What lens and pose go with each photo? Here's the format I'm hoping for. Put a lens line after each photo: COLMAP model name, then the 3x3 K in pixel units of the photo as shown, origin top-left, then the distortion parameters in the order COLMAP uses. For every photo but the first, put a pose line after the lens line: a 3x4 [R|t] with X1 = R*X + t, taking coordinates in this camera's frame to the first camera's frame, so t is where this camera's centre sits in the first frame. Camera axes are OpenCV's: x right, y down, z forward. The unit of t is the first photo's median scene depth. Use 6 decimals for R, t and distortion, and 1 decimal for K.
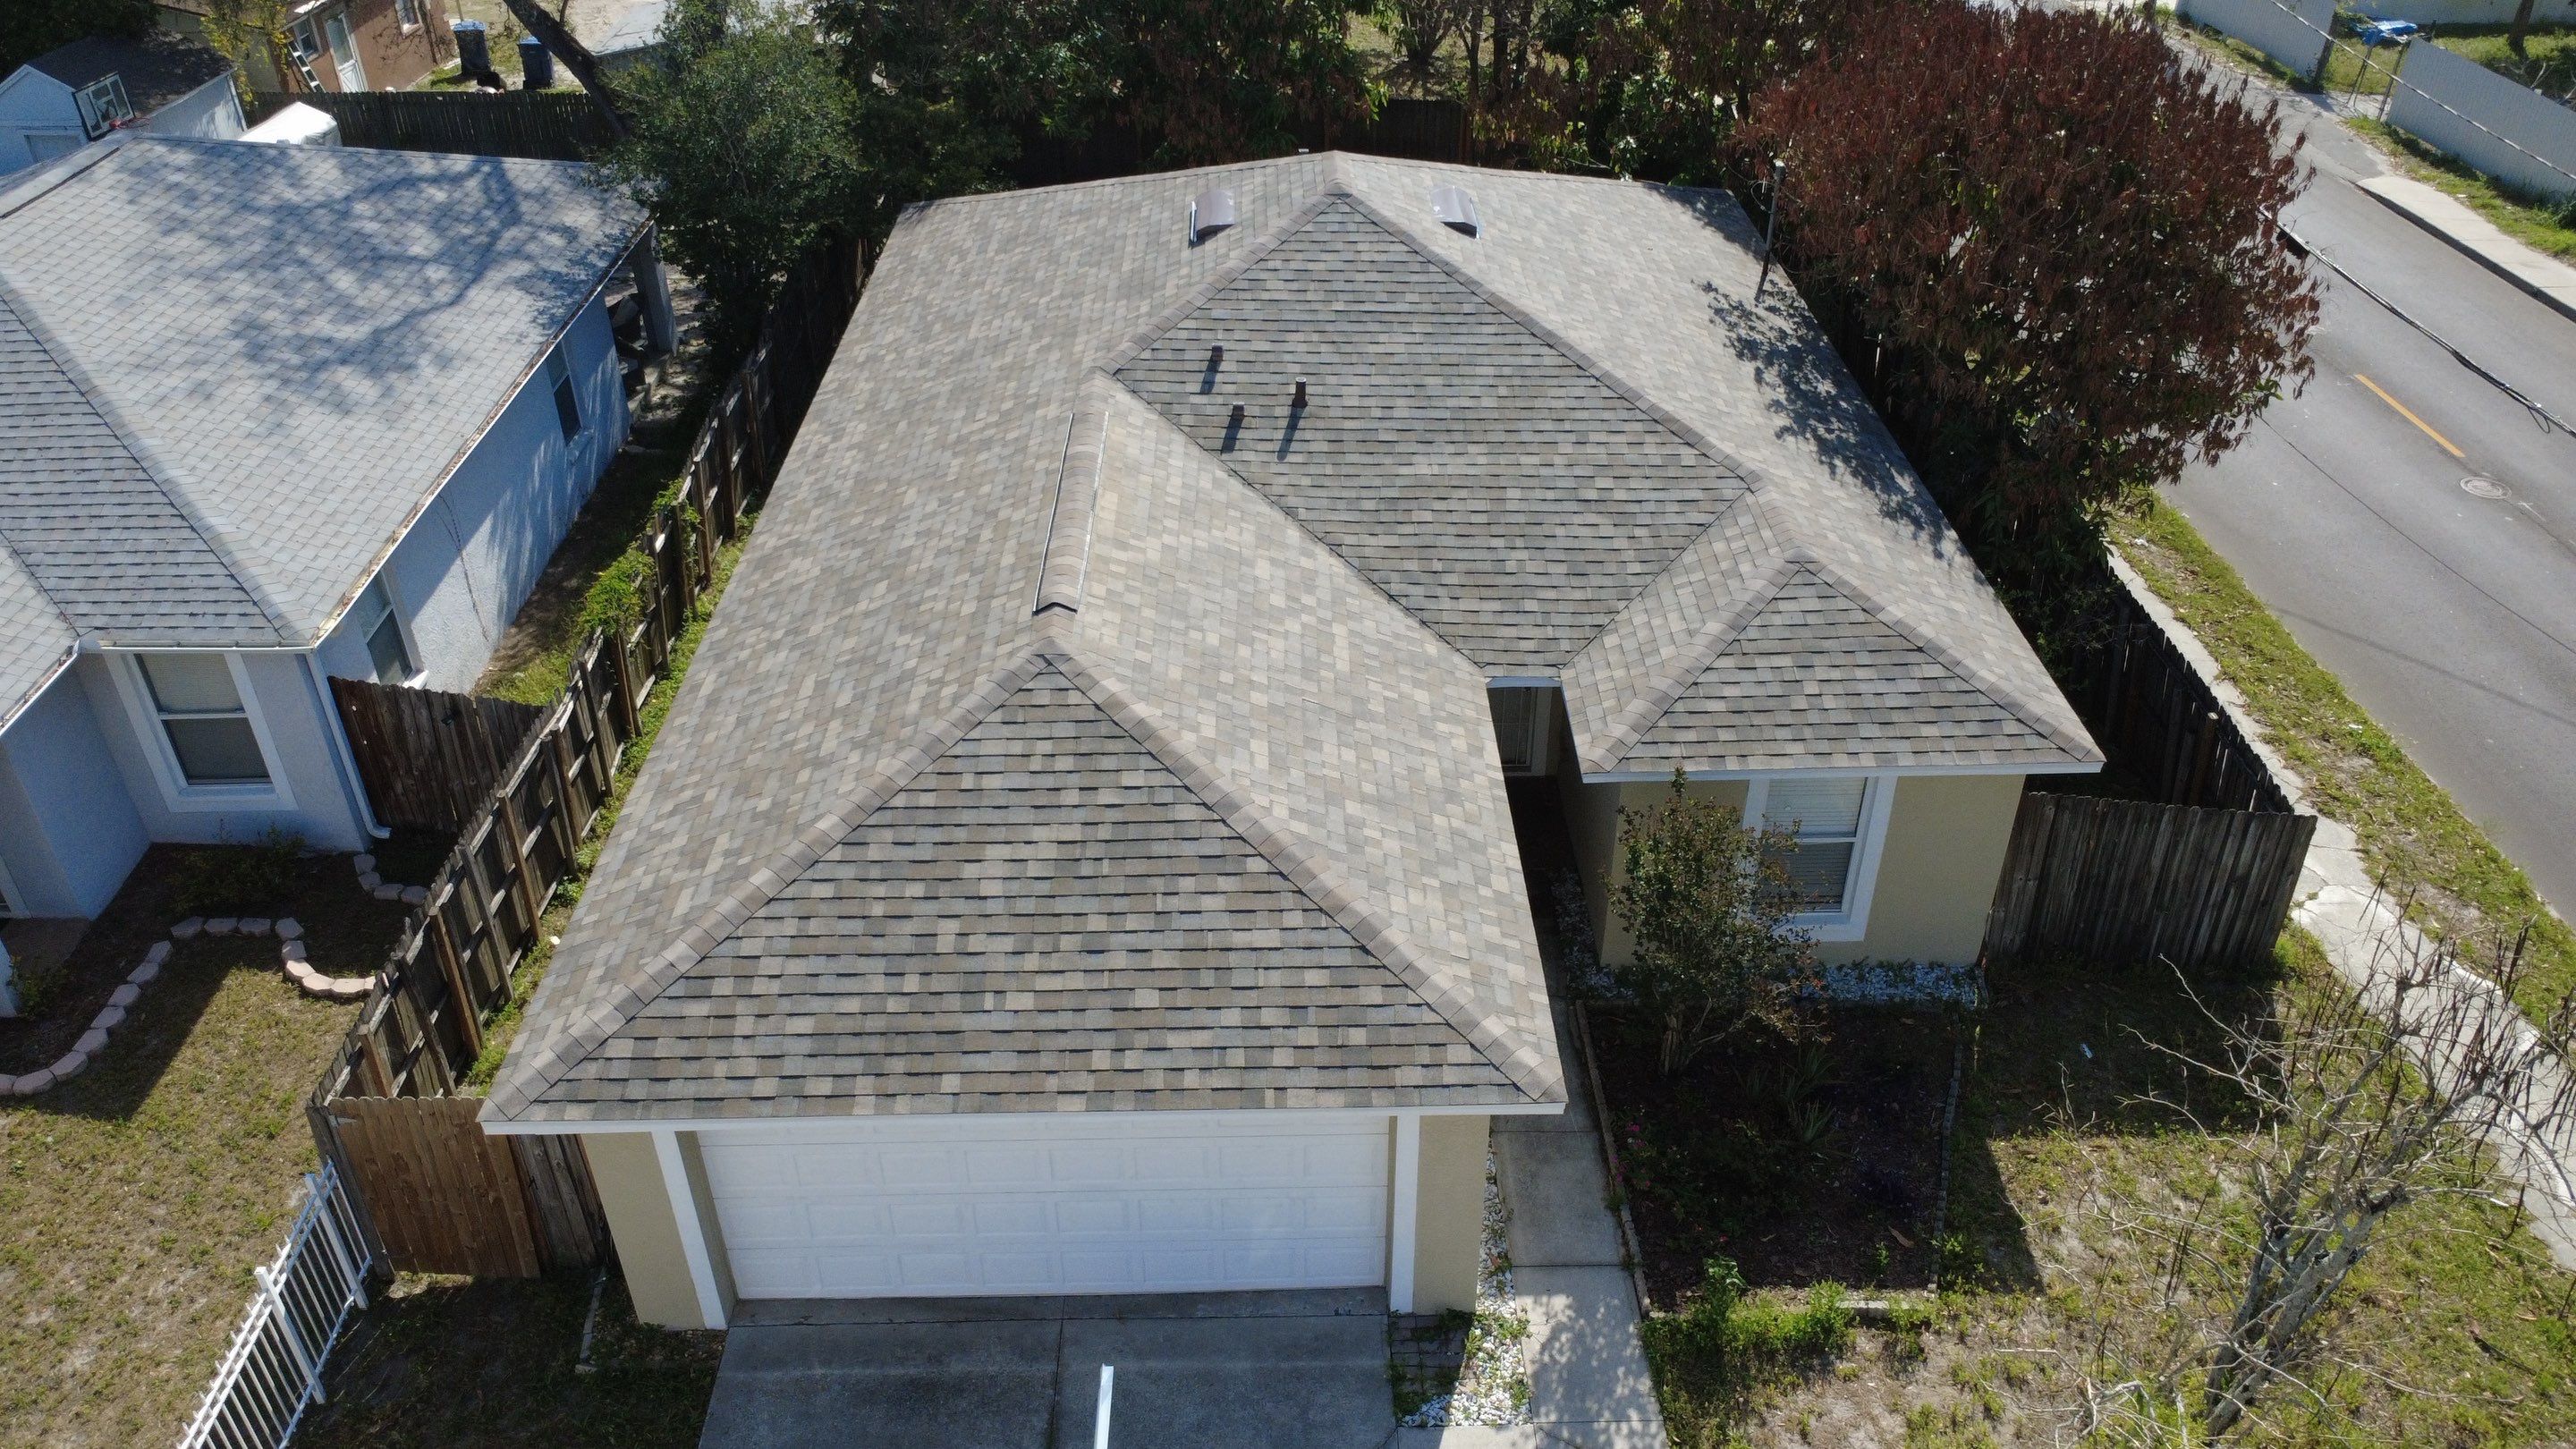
lens RADIAL K [[1873.6, 0, 1283.7], [0, 1873.6, 721.0], [0, 0, 1]] dist [-0.002219, 0.005141]
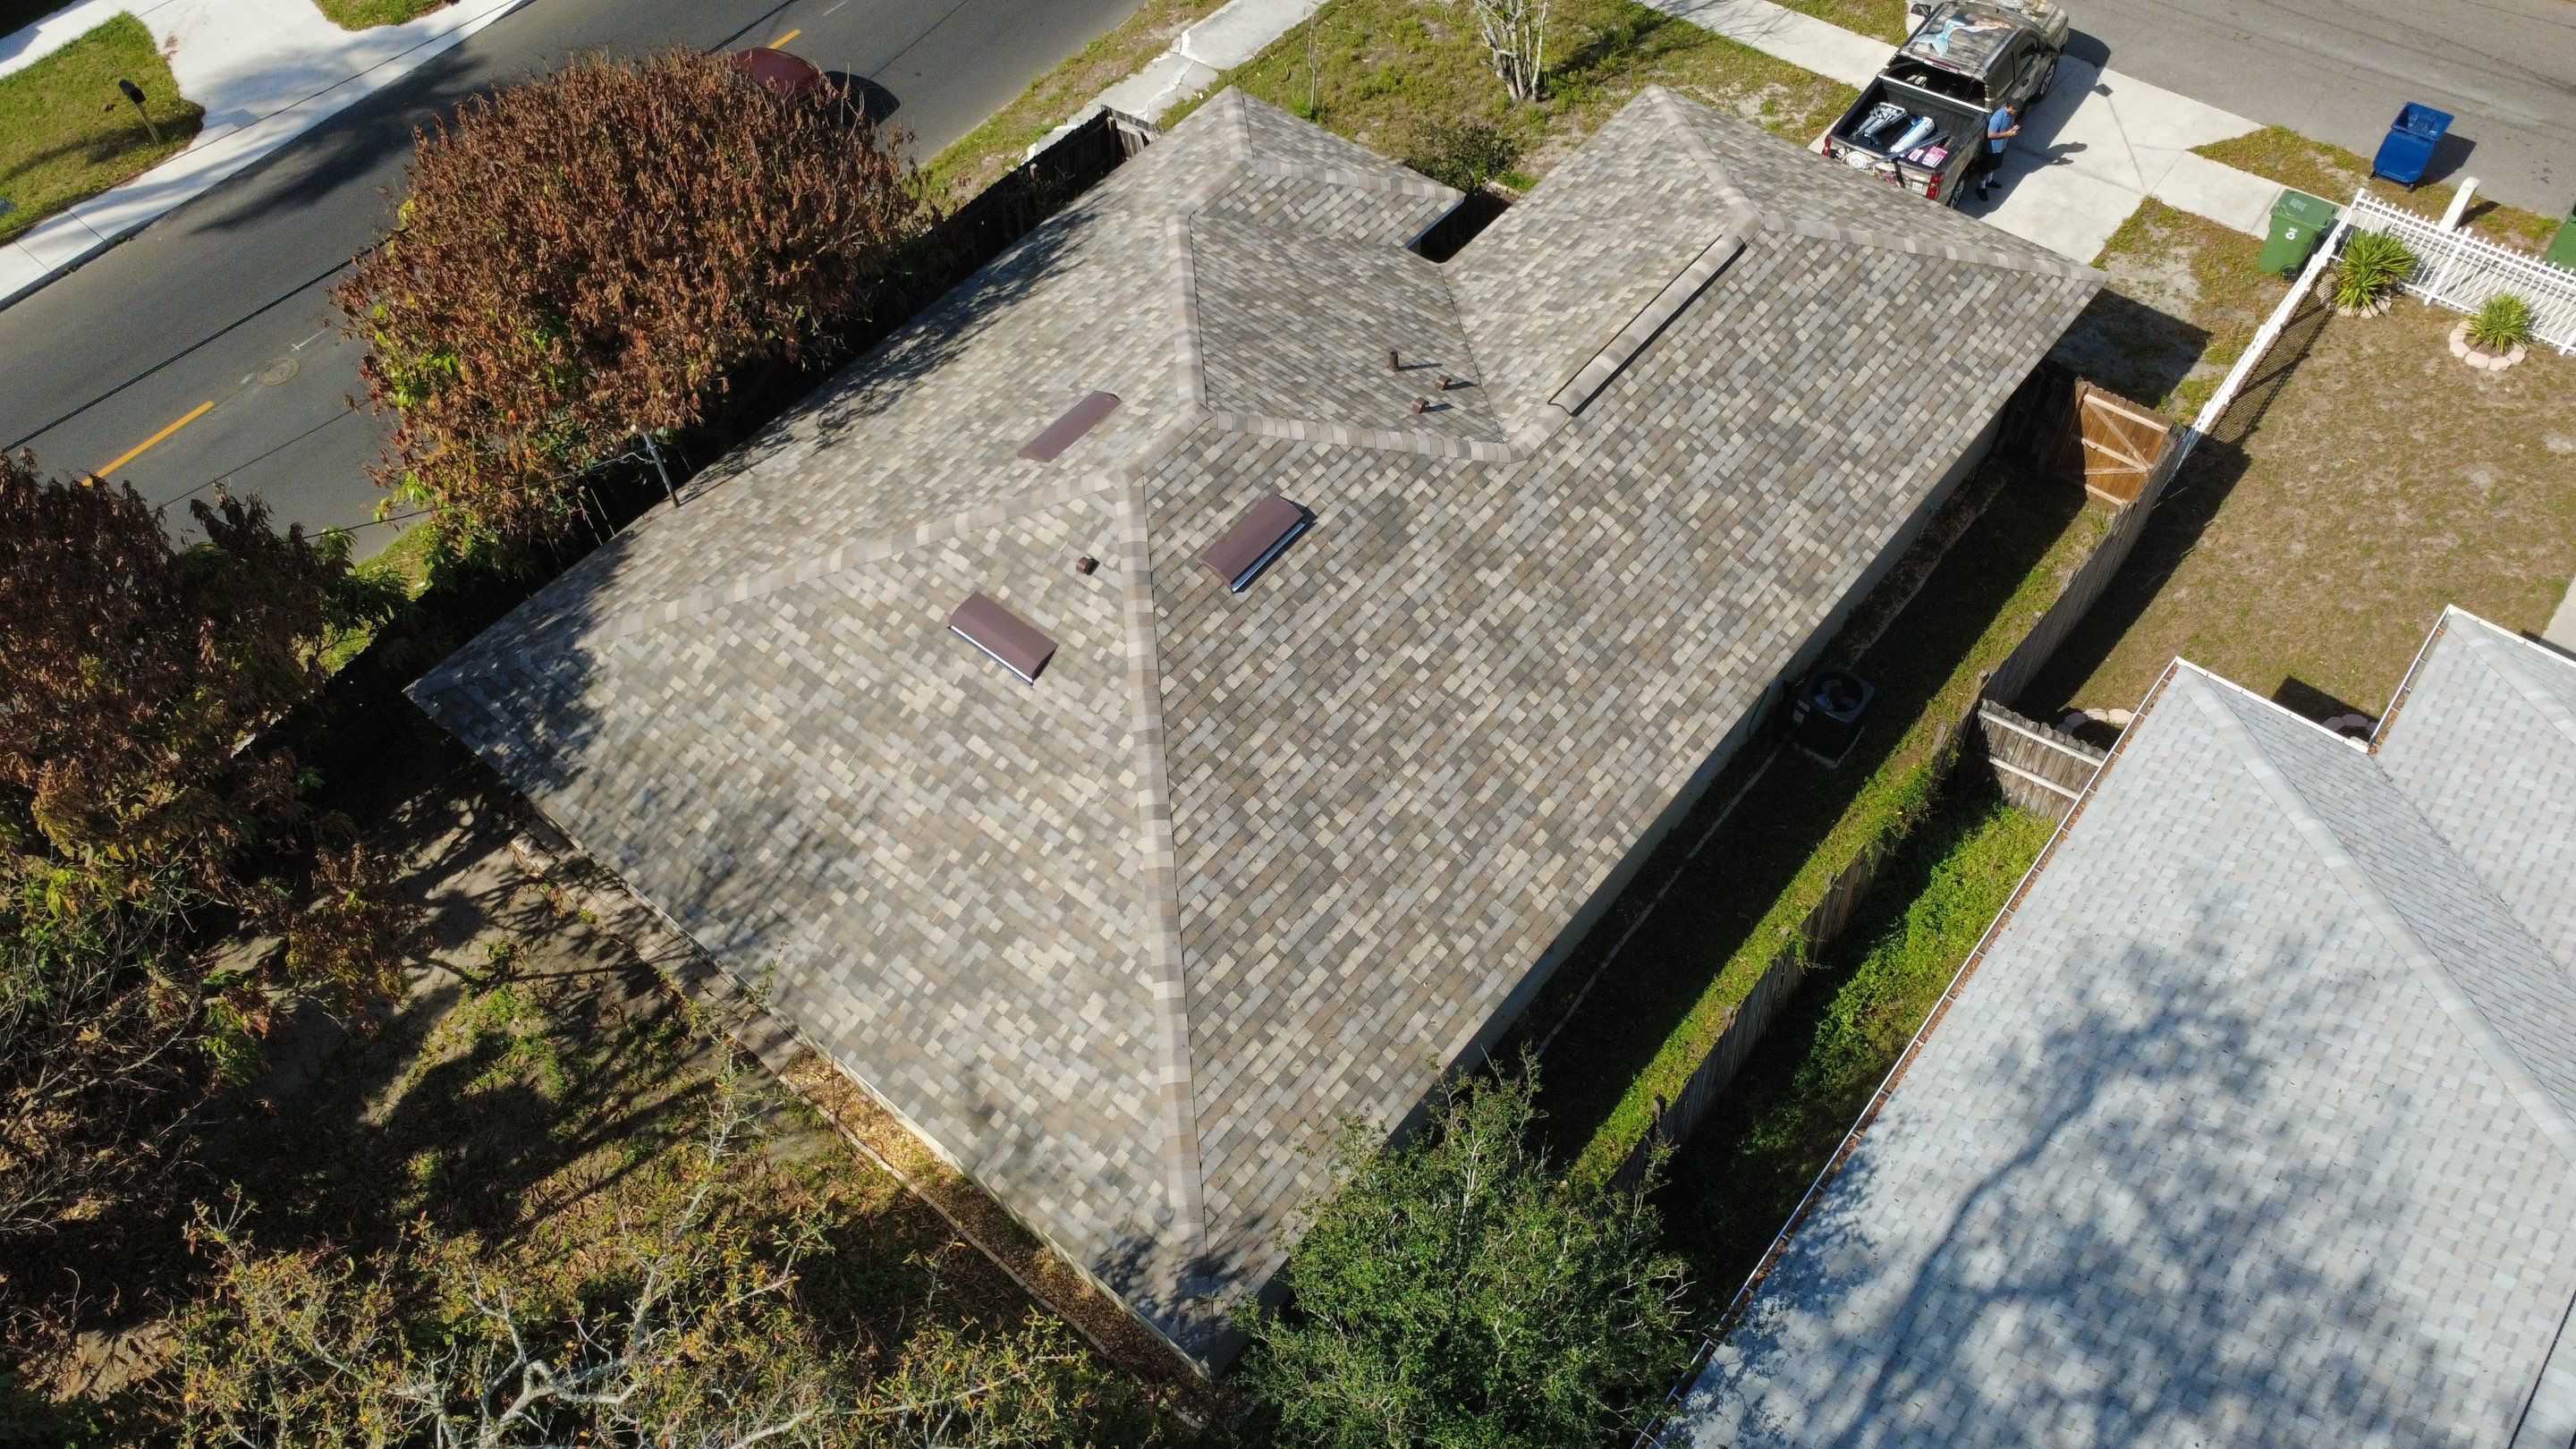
lens RADIAL K [[1873.6, 0, 1283.7], [0, 1873.6, 721.0], [0, 0, 1]] dist [-0.002219, 0.005141]
pose [[-0.760667, -0.496996, 0.417590, -0.607480], [0.394463, 0.157005, 0.905399, -1.377066], [-0.515544, 0.853431, 0.076618, 1.247133]]
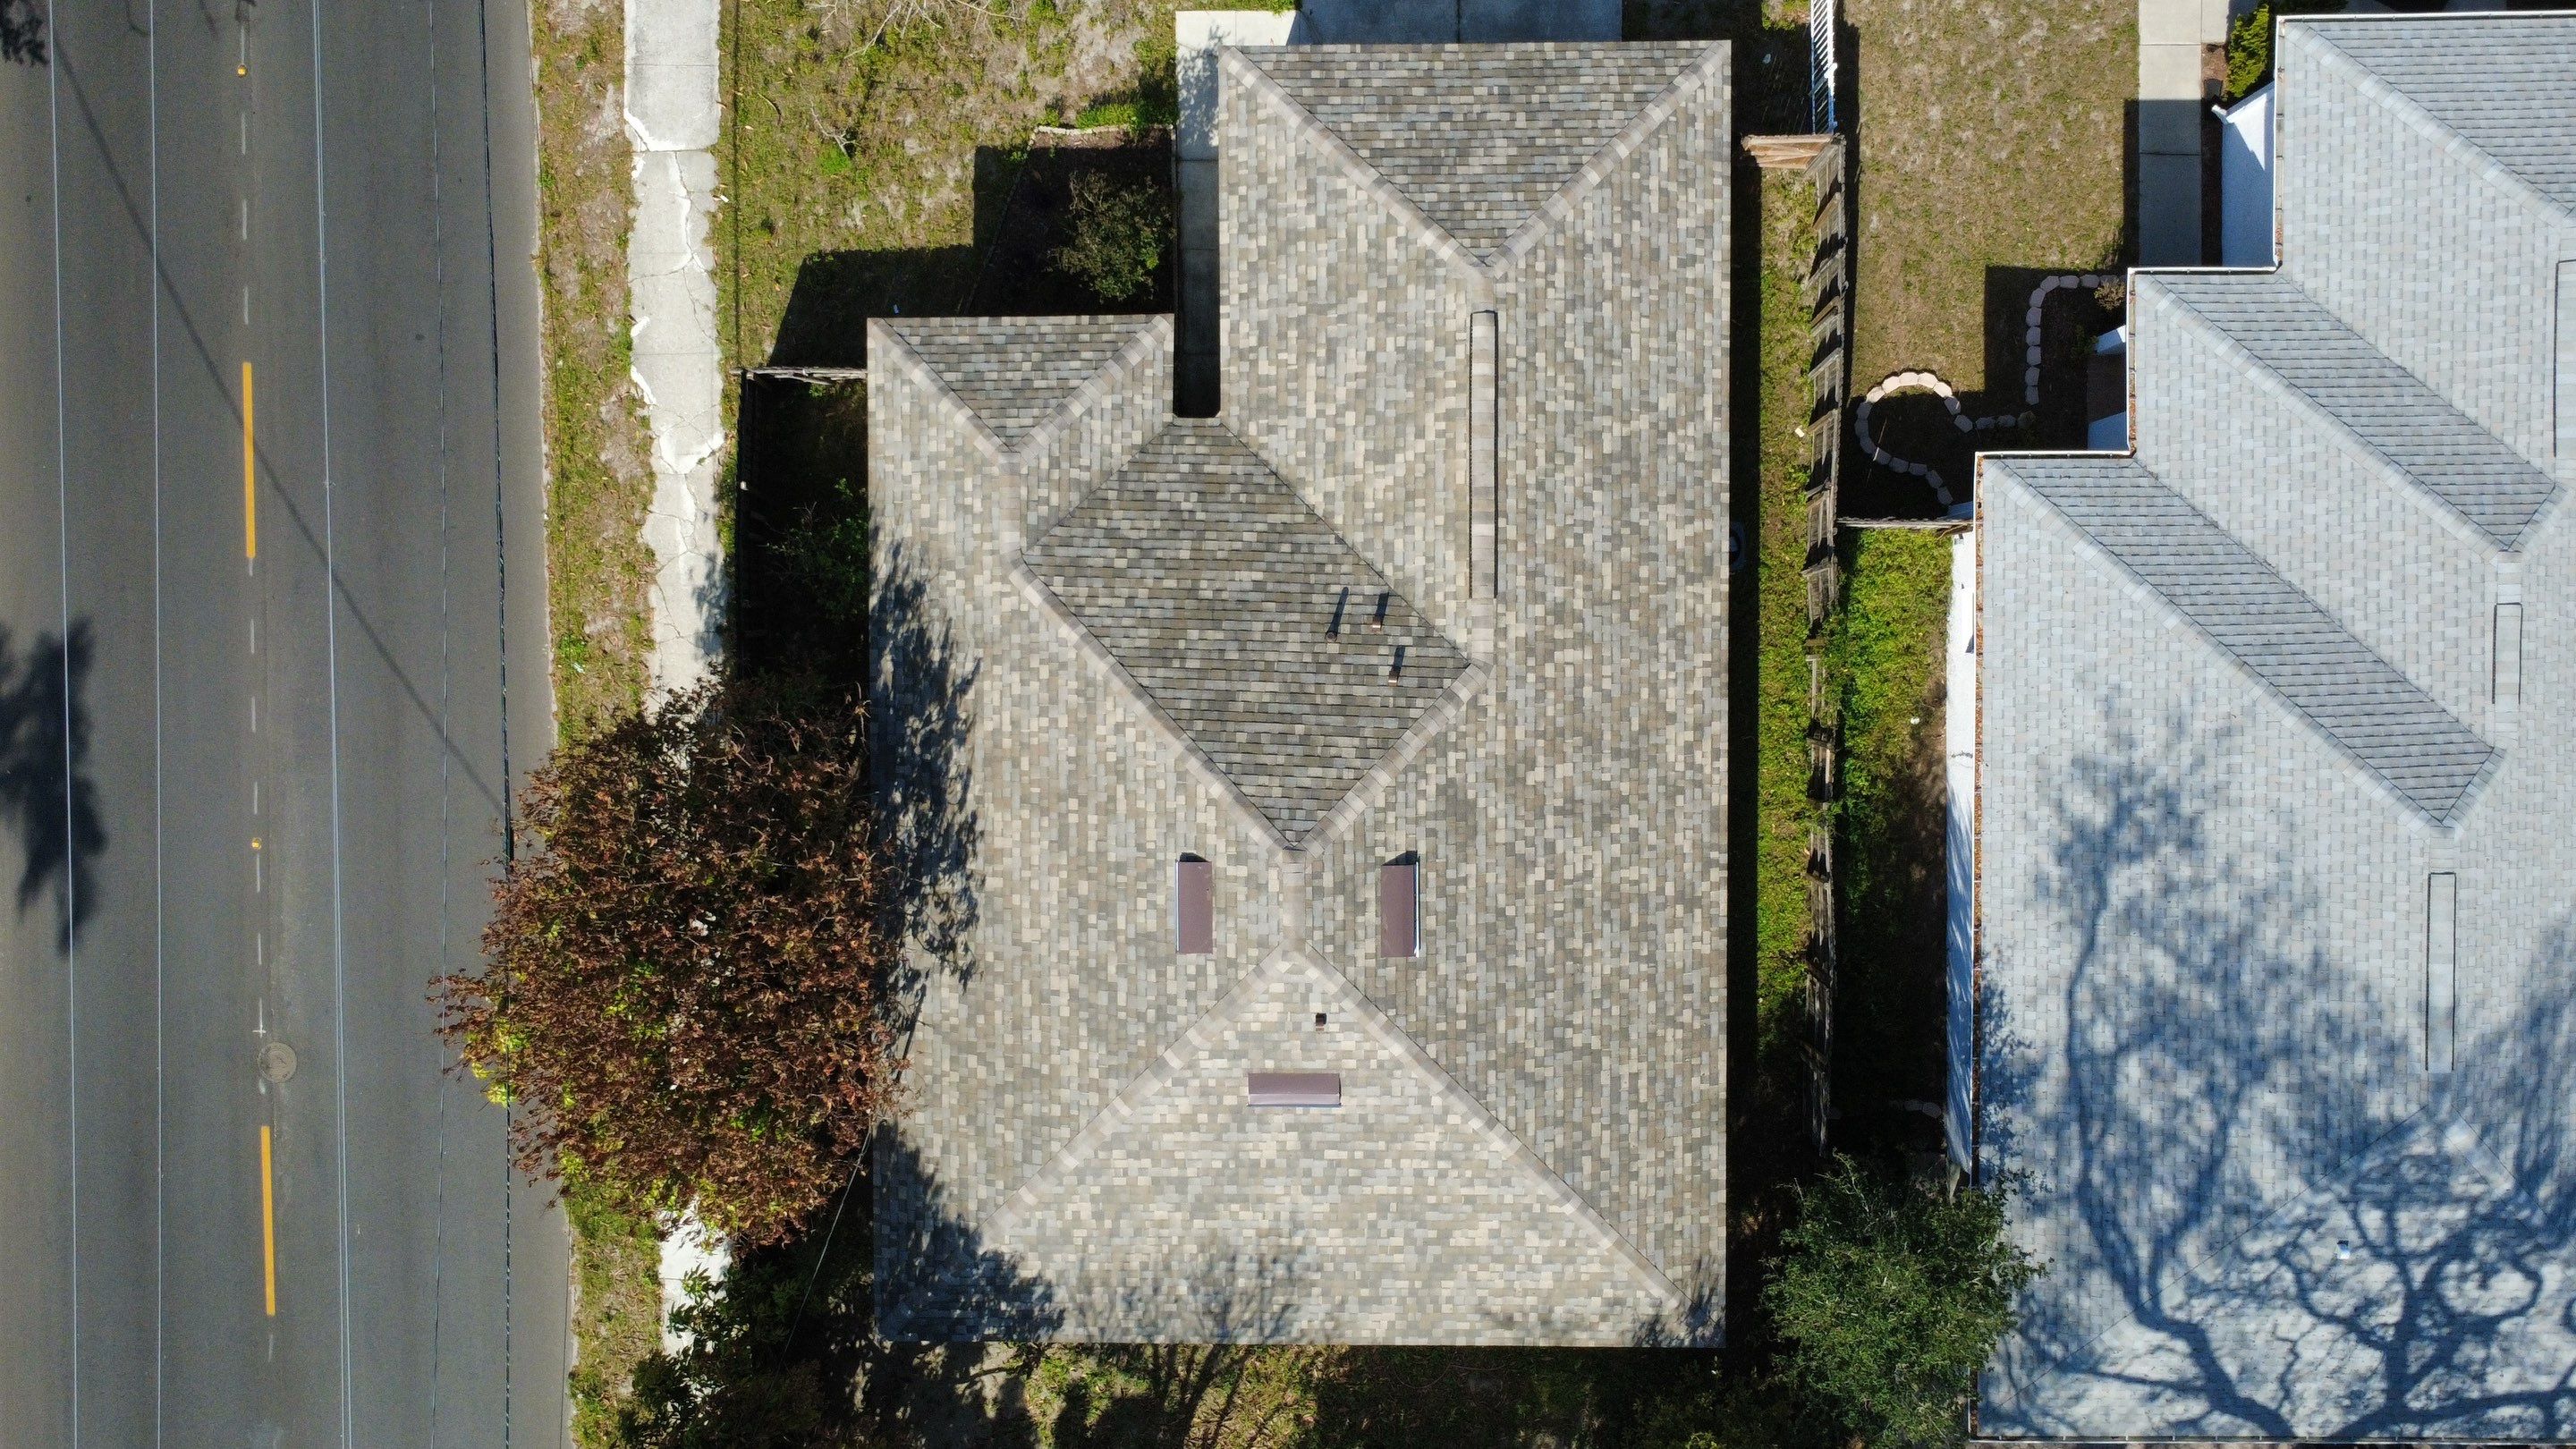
lens RADIAL K [[1875.3, 0, 1284.5], [0, 1875.3, 719.4], [0, 0, 1]] dist [0.000019, 0.000458]
pose [[-0.999375, -0.014022, 0.032463, -0.002626], [0.034586, -0.578873, 0.814684, -1.444953], [0.007369, 0.815297, 0.578996, 0.283279]]
